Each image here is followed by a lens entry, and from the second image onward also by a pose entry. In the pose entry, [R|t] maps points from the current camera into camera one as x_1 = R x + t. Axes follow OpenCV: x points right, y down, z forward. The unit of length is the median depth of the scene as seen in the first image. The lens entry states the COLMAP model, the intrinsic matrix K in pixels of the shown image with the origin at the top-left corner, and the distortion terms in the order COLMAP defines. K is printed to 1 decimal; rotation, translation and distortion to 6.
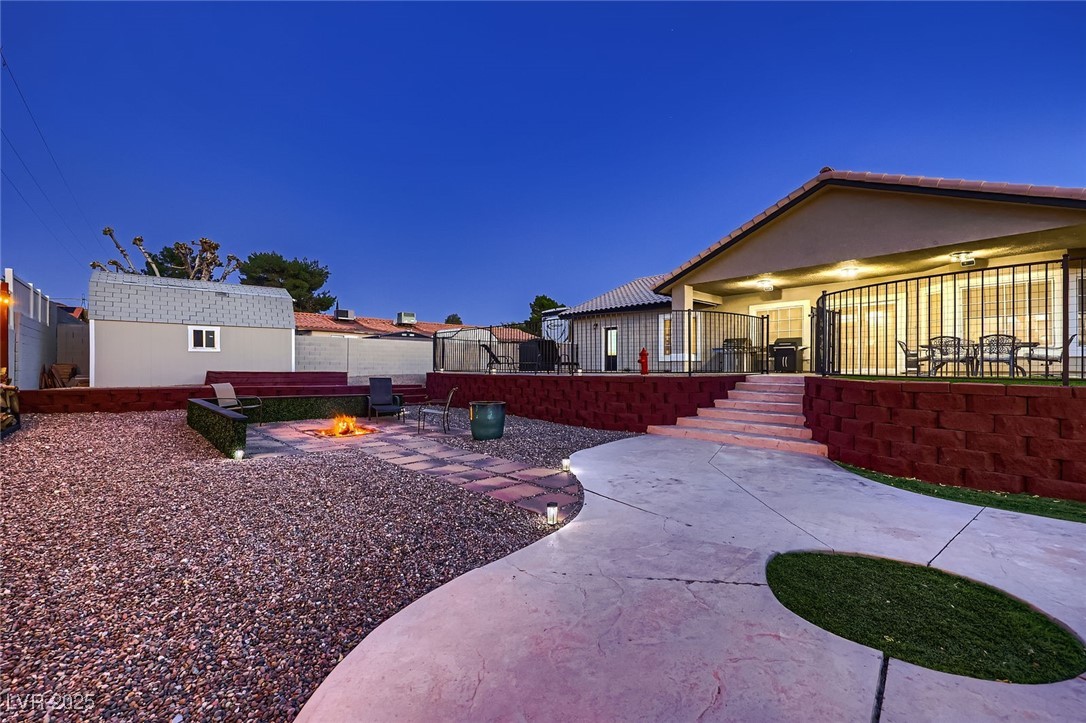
lens RADIAL K [[443.3, 0, 549.9], [0, 443.3, 358.6], [0, 0, 1]] dist [-0.000837, -0.000117]
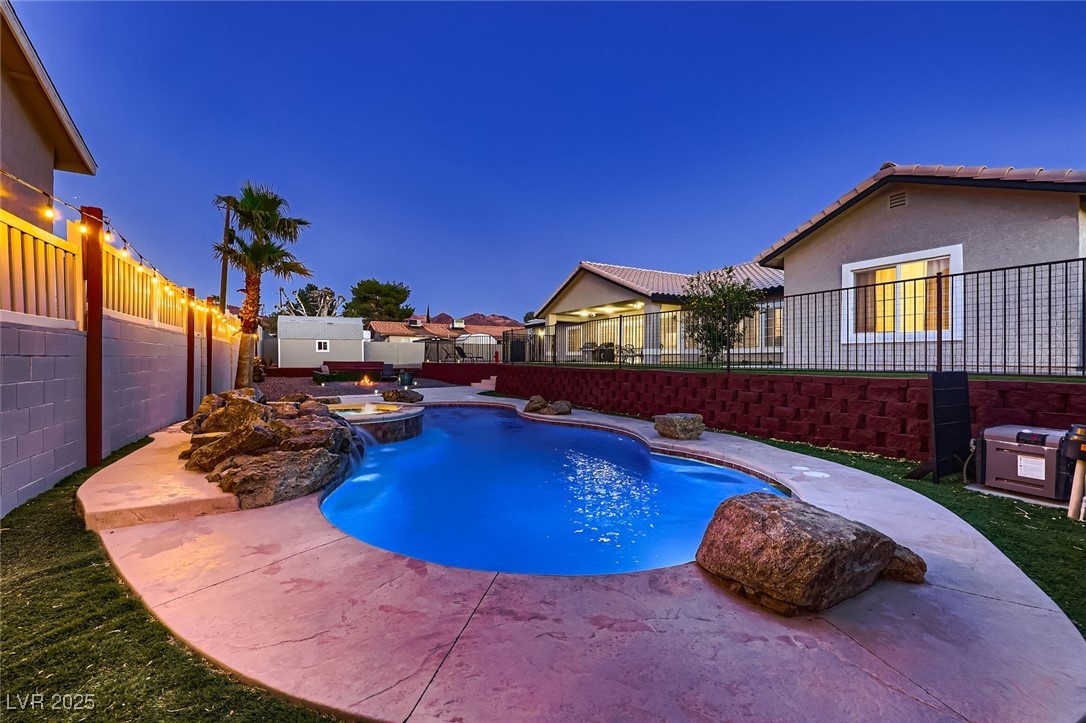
lens RADIAL K [[443.3, 0, 551.5], [0, 443.3, 360.4], [0, 0, 1]] dist [-0.000837, -0.000117]
pose [[0.975814, 0.001084, -0.218598, 1.061271], [0.003997, 0.999732, 0.022799, -0.026352], [0.218564, -0.023121, 0.975549, -1.172370]]
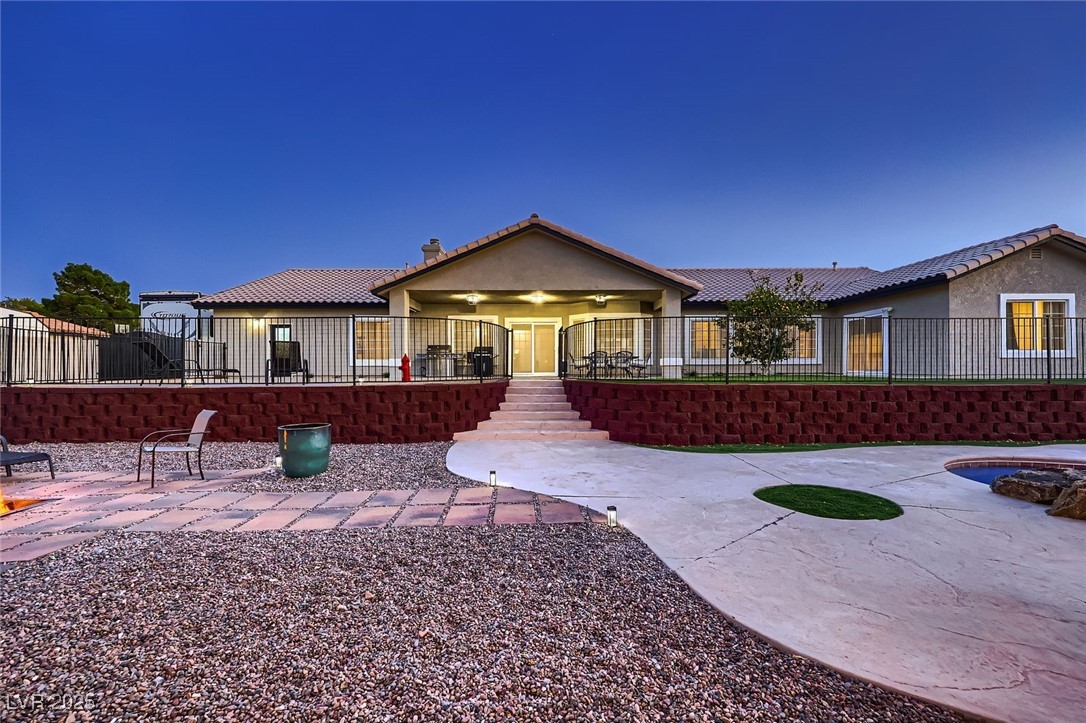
lens RADIAL K [[443.3, 0, 551.4], [0, 443.3, 367.6], [0, 0, 1]] dist [-0.000837, -0.000117]
pose [[0.654451, -0.000576, 0.756104, -0.346261], [-0.010746, 0.999892, 0.010064, -0.008882], [-0.756028, -0.014711, 0.654374, 0.155342]]
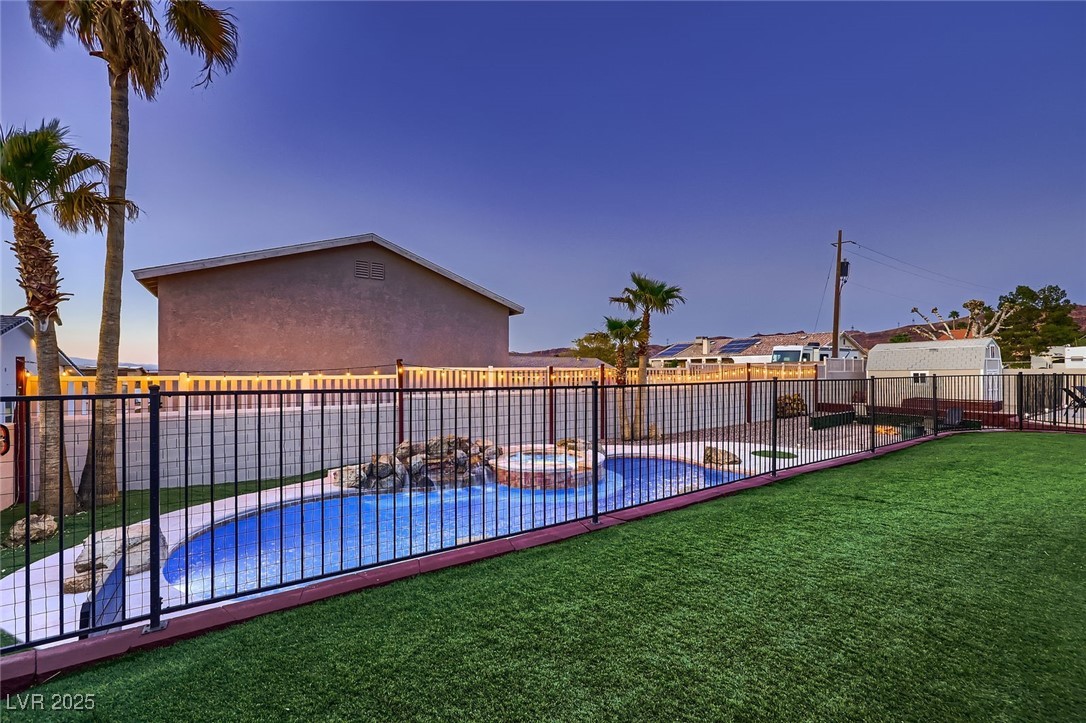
lens RADIAL K [[443.3, 0, 543.2], [0, 443.3, 377.5], [0, 0, 1]] dist [-0.000837, -0.000117]
pose [[-0.149764, 0.010818, -0.988663, 1.635274], [0.017598, 0.999811, 0.008275, -0.122248], [0.988565, -0.016159, -0.149926, -0.285498]]
